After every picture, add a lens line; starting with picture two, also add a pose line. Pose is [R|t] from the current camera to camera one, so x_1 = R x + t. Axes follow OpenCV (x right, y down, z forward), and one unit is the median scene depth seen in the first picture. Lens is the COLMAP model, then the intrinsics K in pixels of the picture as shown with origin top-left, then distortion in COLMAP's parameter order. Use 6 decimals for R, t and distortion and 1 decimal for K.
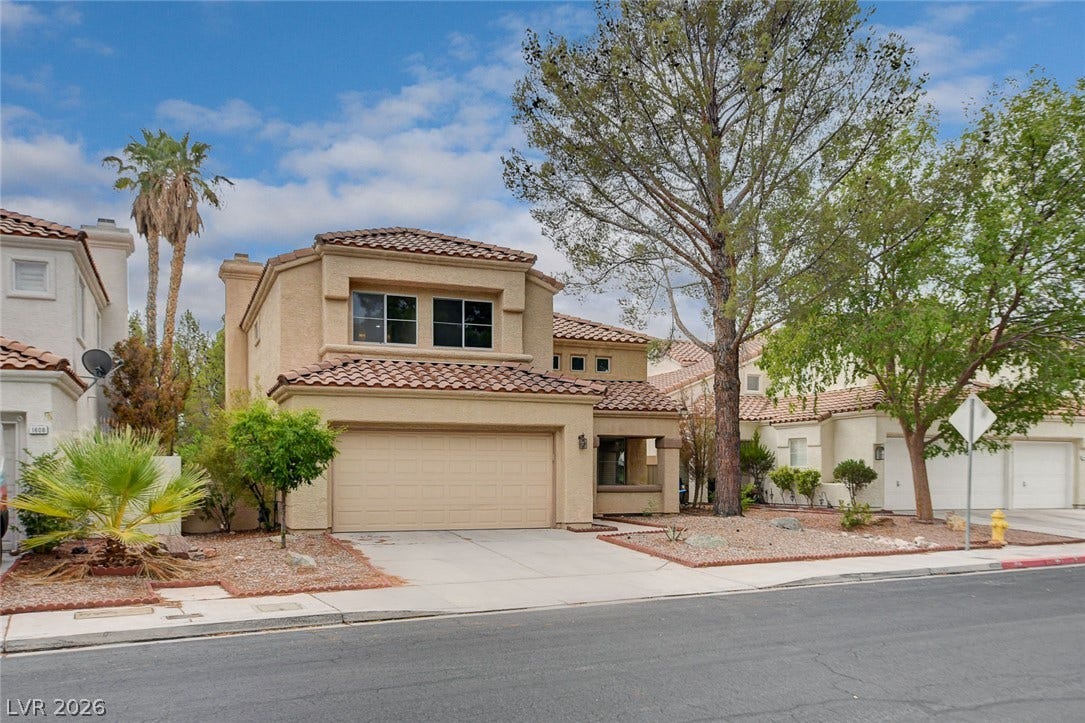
lens RADIAL K [[904.4, 0, 543.5], [0, 904.4, 473.8], [0, 0, 1]] dist [0.012740, -0.004081]
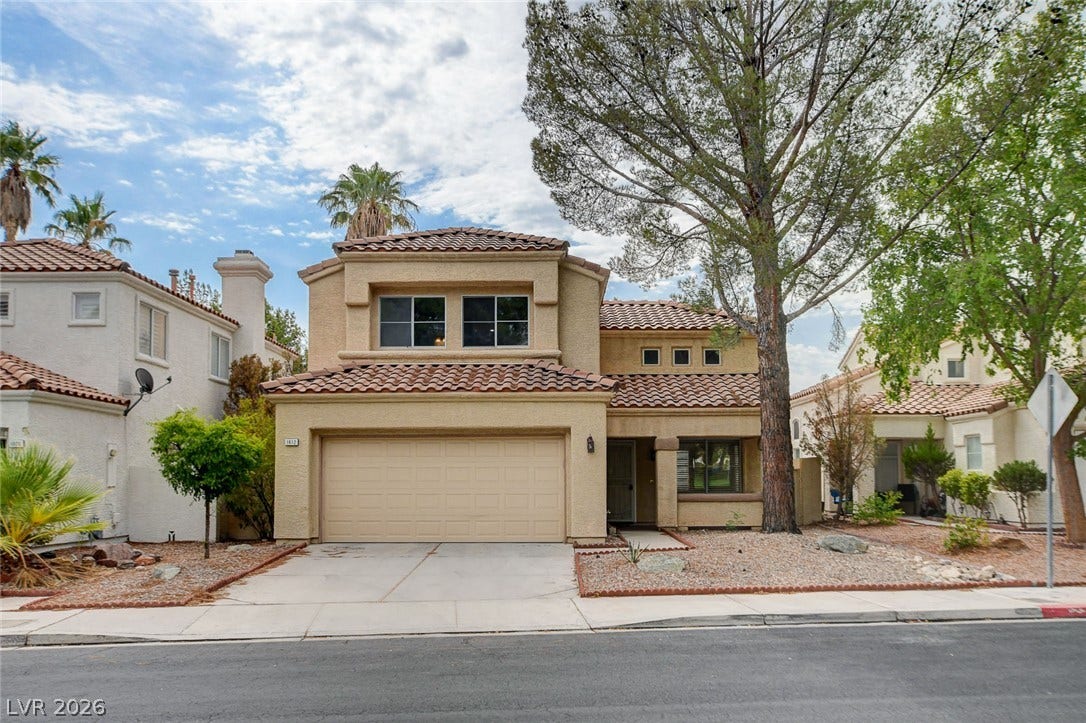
lens RADIAL K [[904.2, 0, 539.9], [0, 904.2, 436.2], [0, 0, 1]] dist [-0.001144, 0.002023]
pose [[0.925633, -0.022214, -0.377770, 0.312191], [0.004319, 0.998831, -0.048150, -0.001470], [0.378398, 0.042937, 0.924647, 0.158411]]
